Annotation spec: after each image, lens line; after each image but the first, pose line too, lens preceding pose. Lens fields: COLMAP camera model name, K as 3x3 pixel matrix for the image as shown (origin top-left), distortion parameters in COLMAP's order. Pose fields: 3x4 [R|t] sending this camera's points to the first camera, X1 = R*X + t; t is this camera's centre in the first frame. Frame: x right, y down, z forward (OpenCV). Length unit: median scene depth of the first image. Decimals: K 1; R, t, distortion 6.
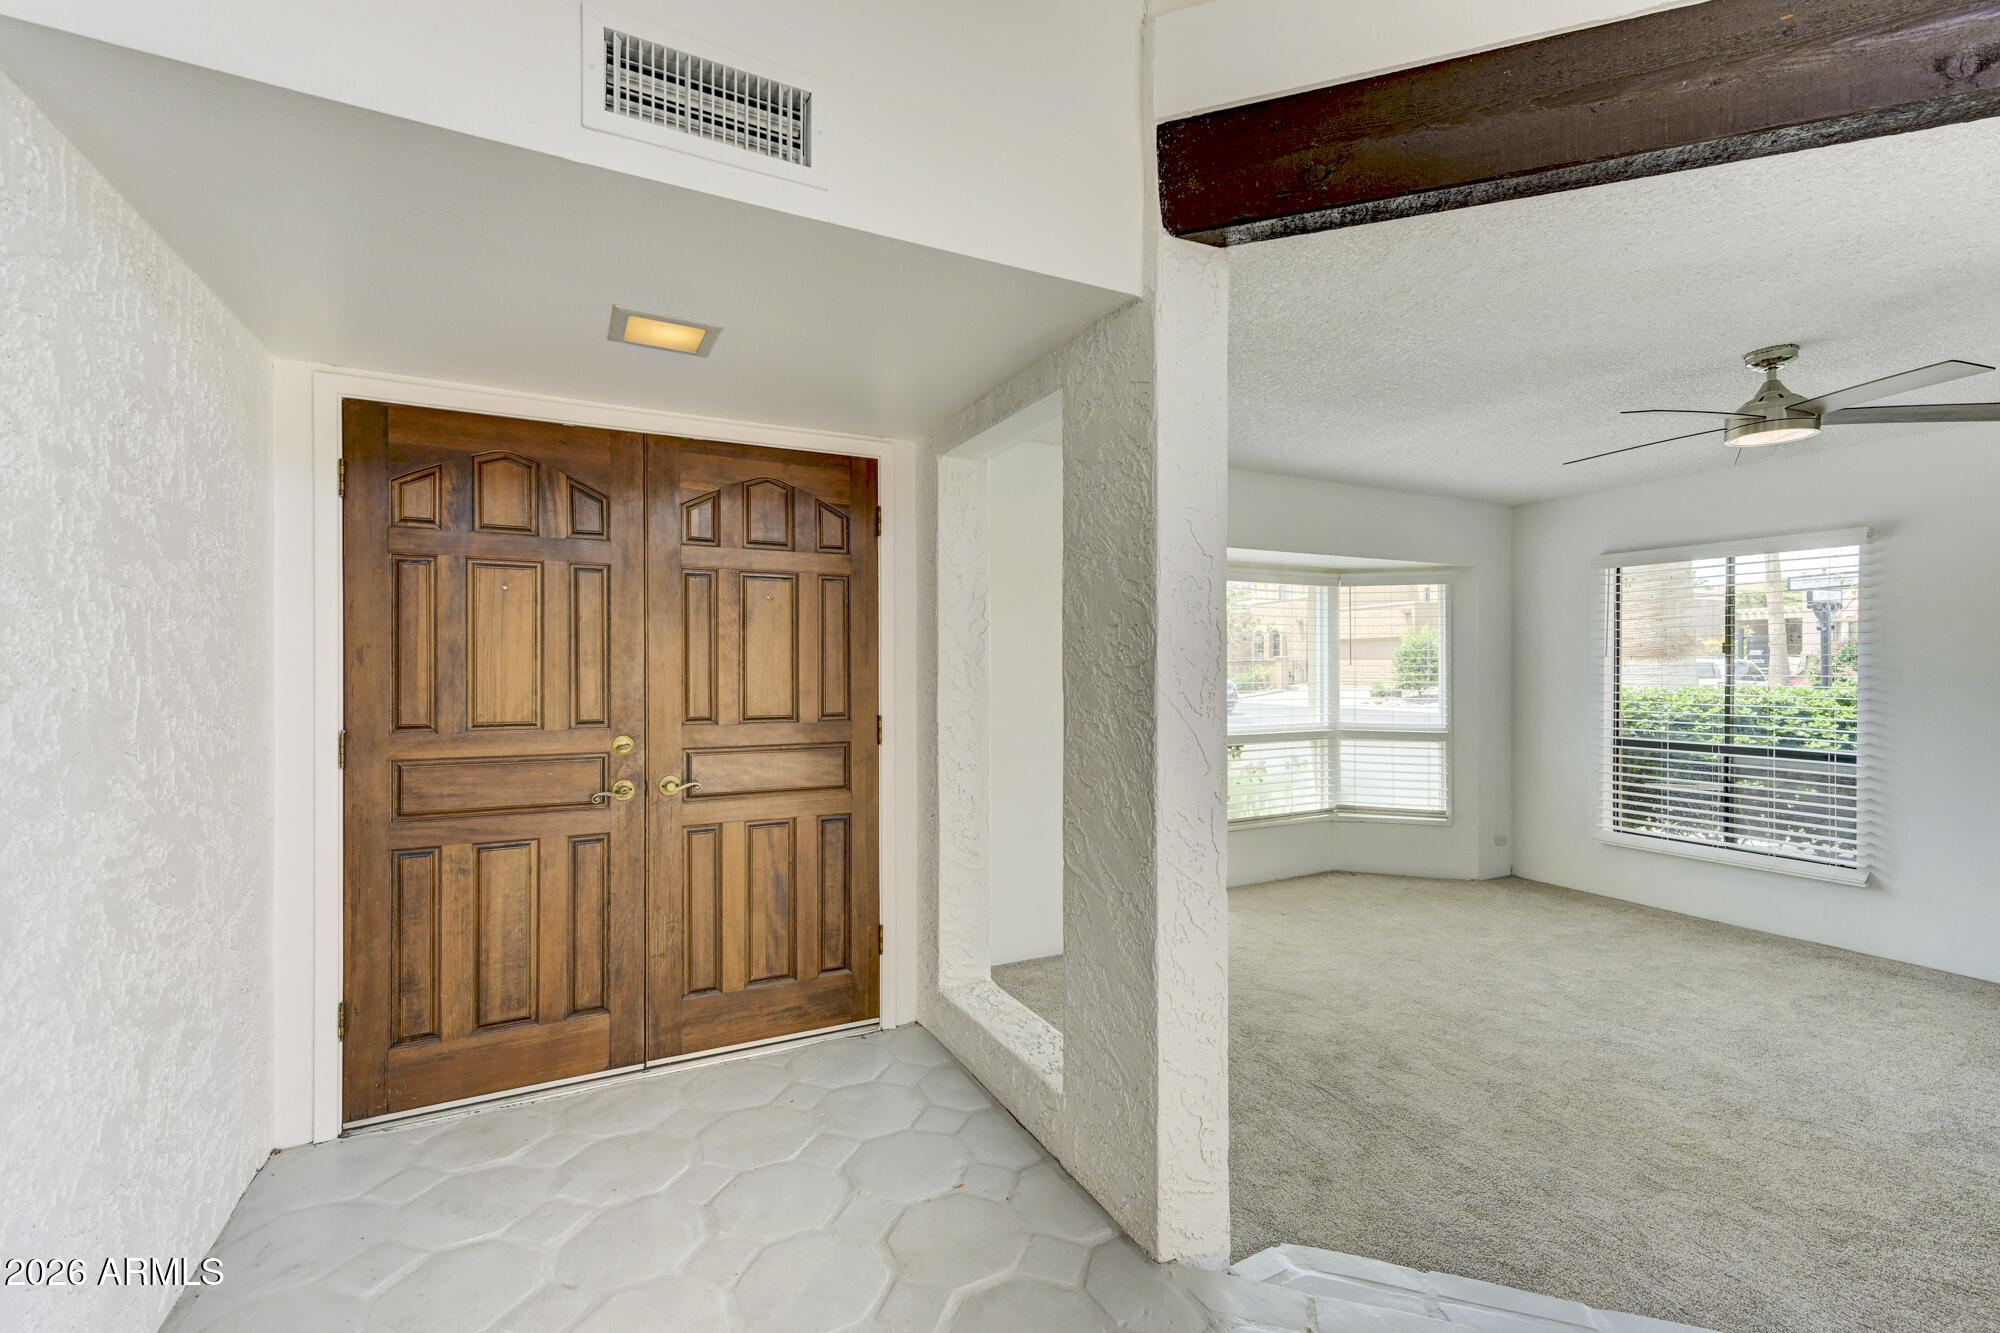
lens RADIAL K [[852.7, 0, 993.2], [0, 852.7, 668.2], [0, 0, 1]] dist [0.012997, 0.000214]
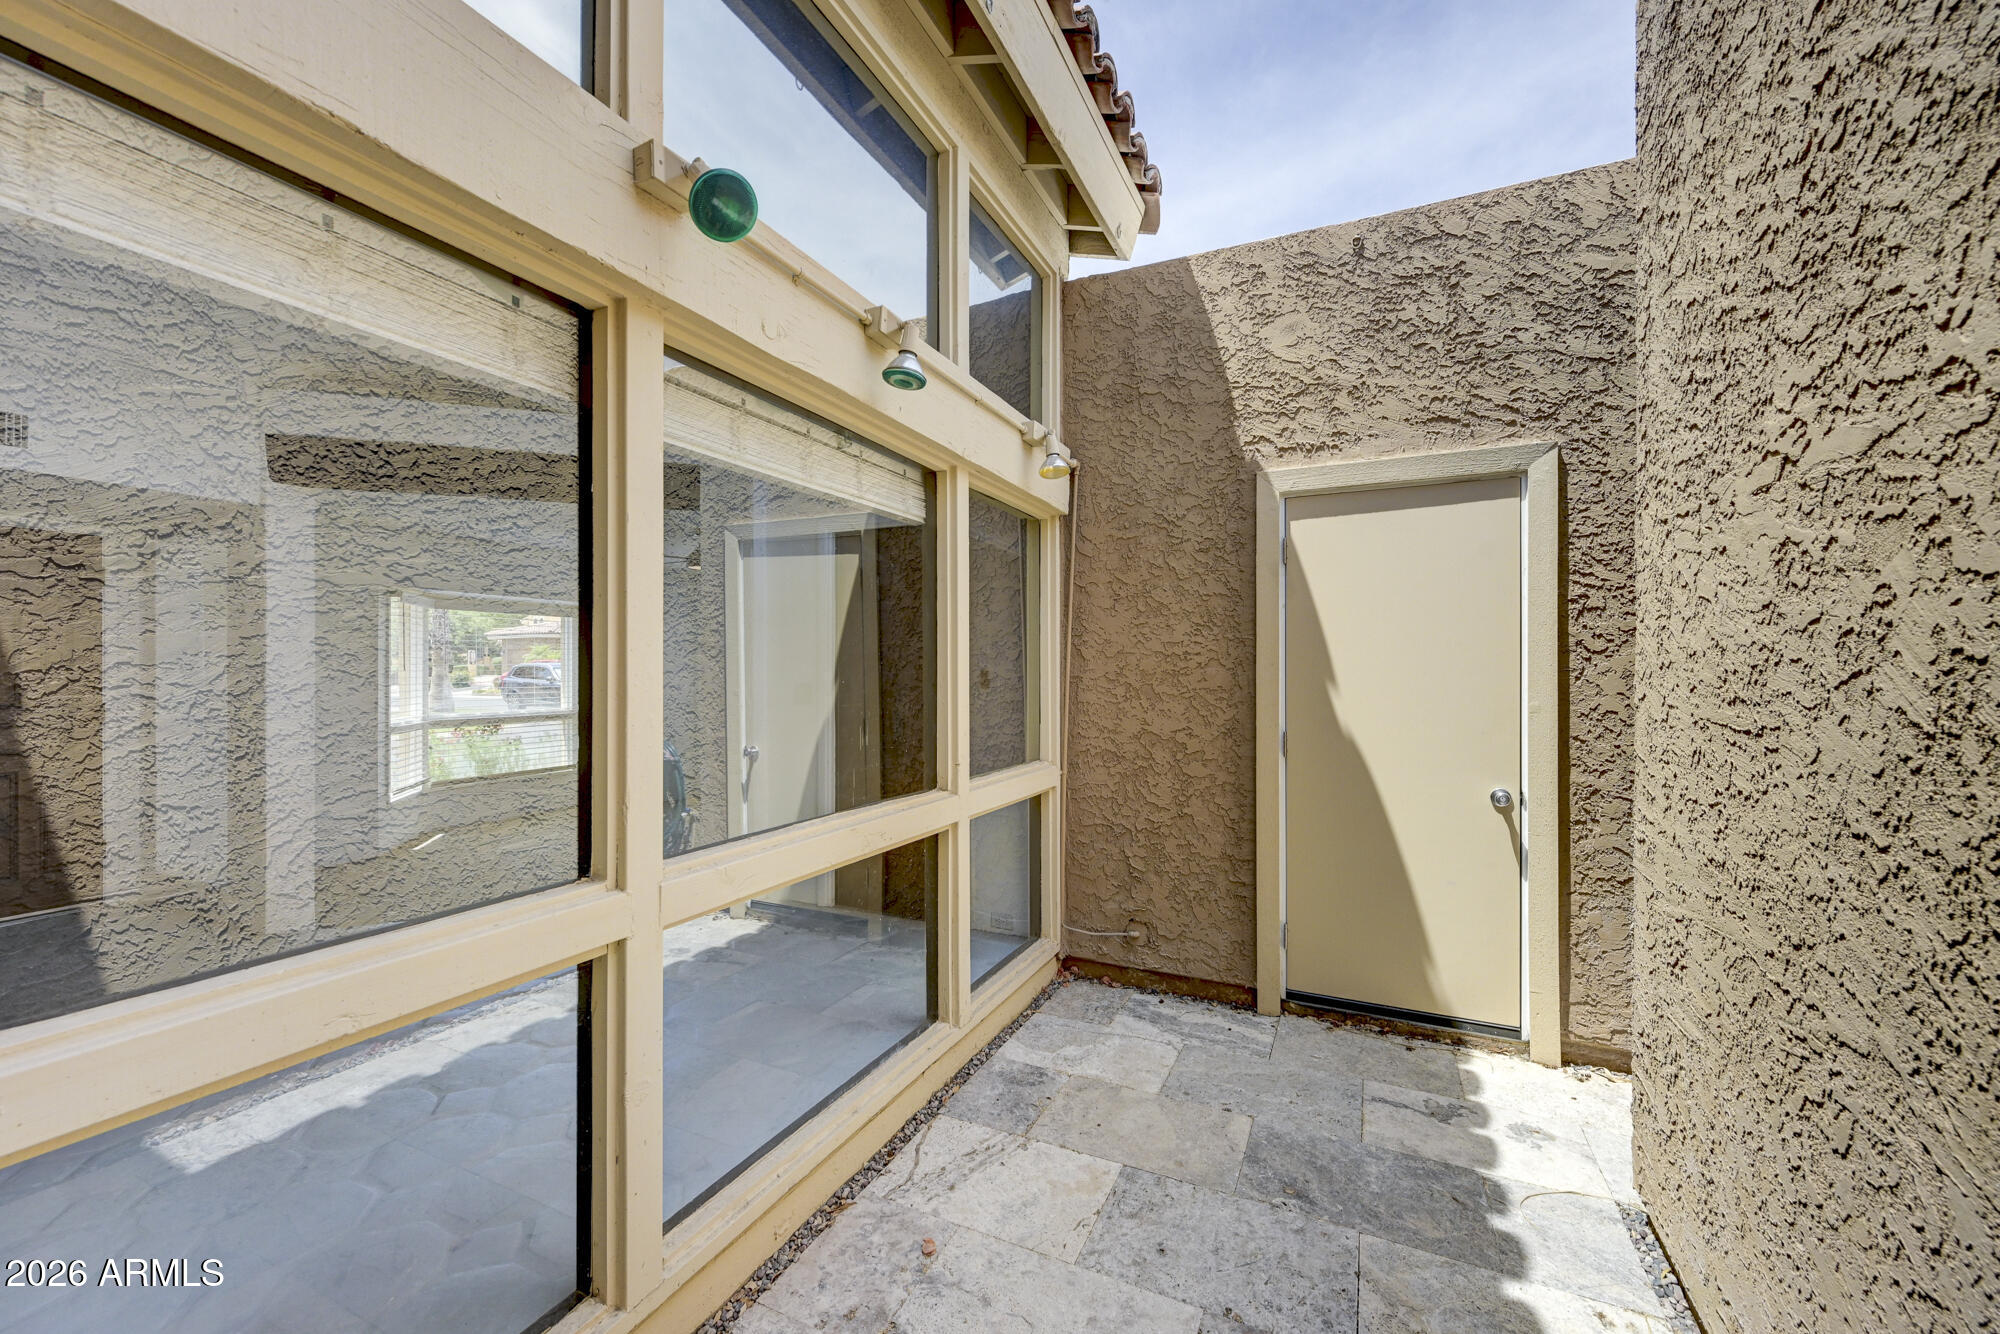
lens RADIAL K [[782.2, 0, 1001.5], [0, 782.2, 669.8], [0, 0, 1]] dist [-0.000053, 0.000022]
pose [[0.784518, 0.001702, 0.620103, 0.154552], [-0.000741, 0.999998, -0.001808, -0.002371], [-0.620105, 0.000959, 0.784518, -0.643433]]
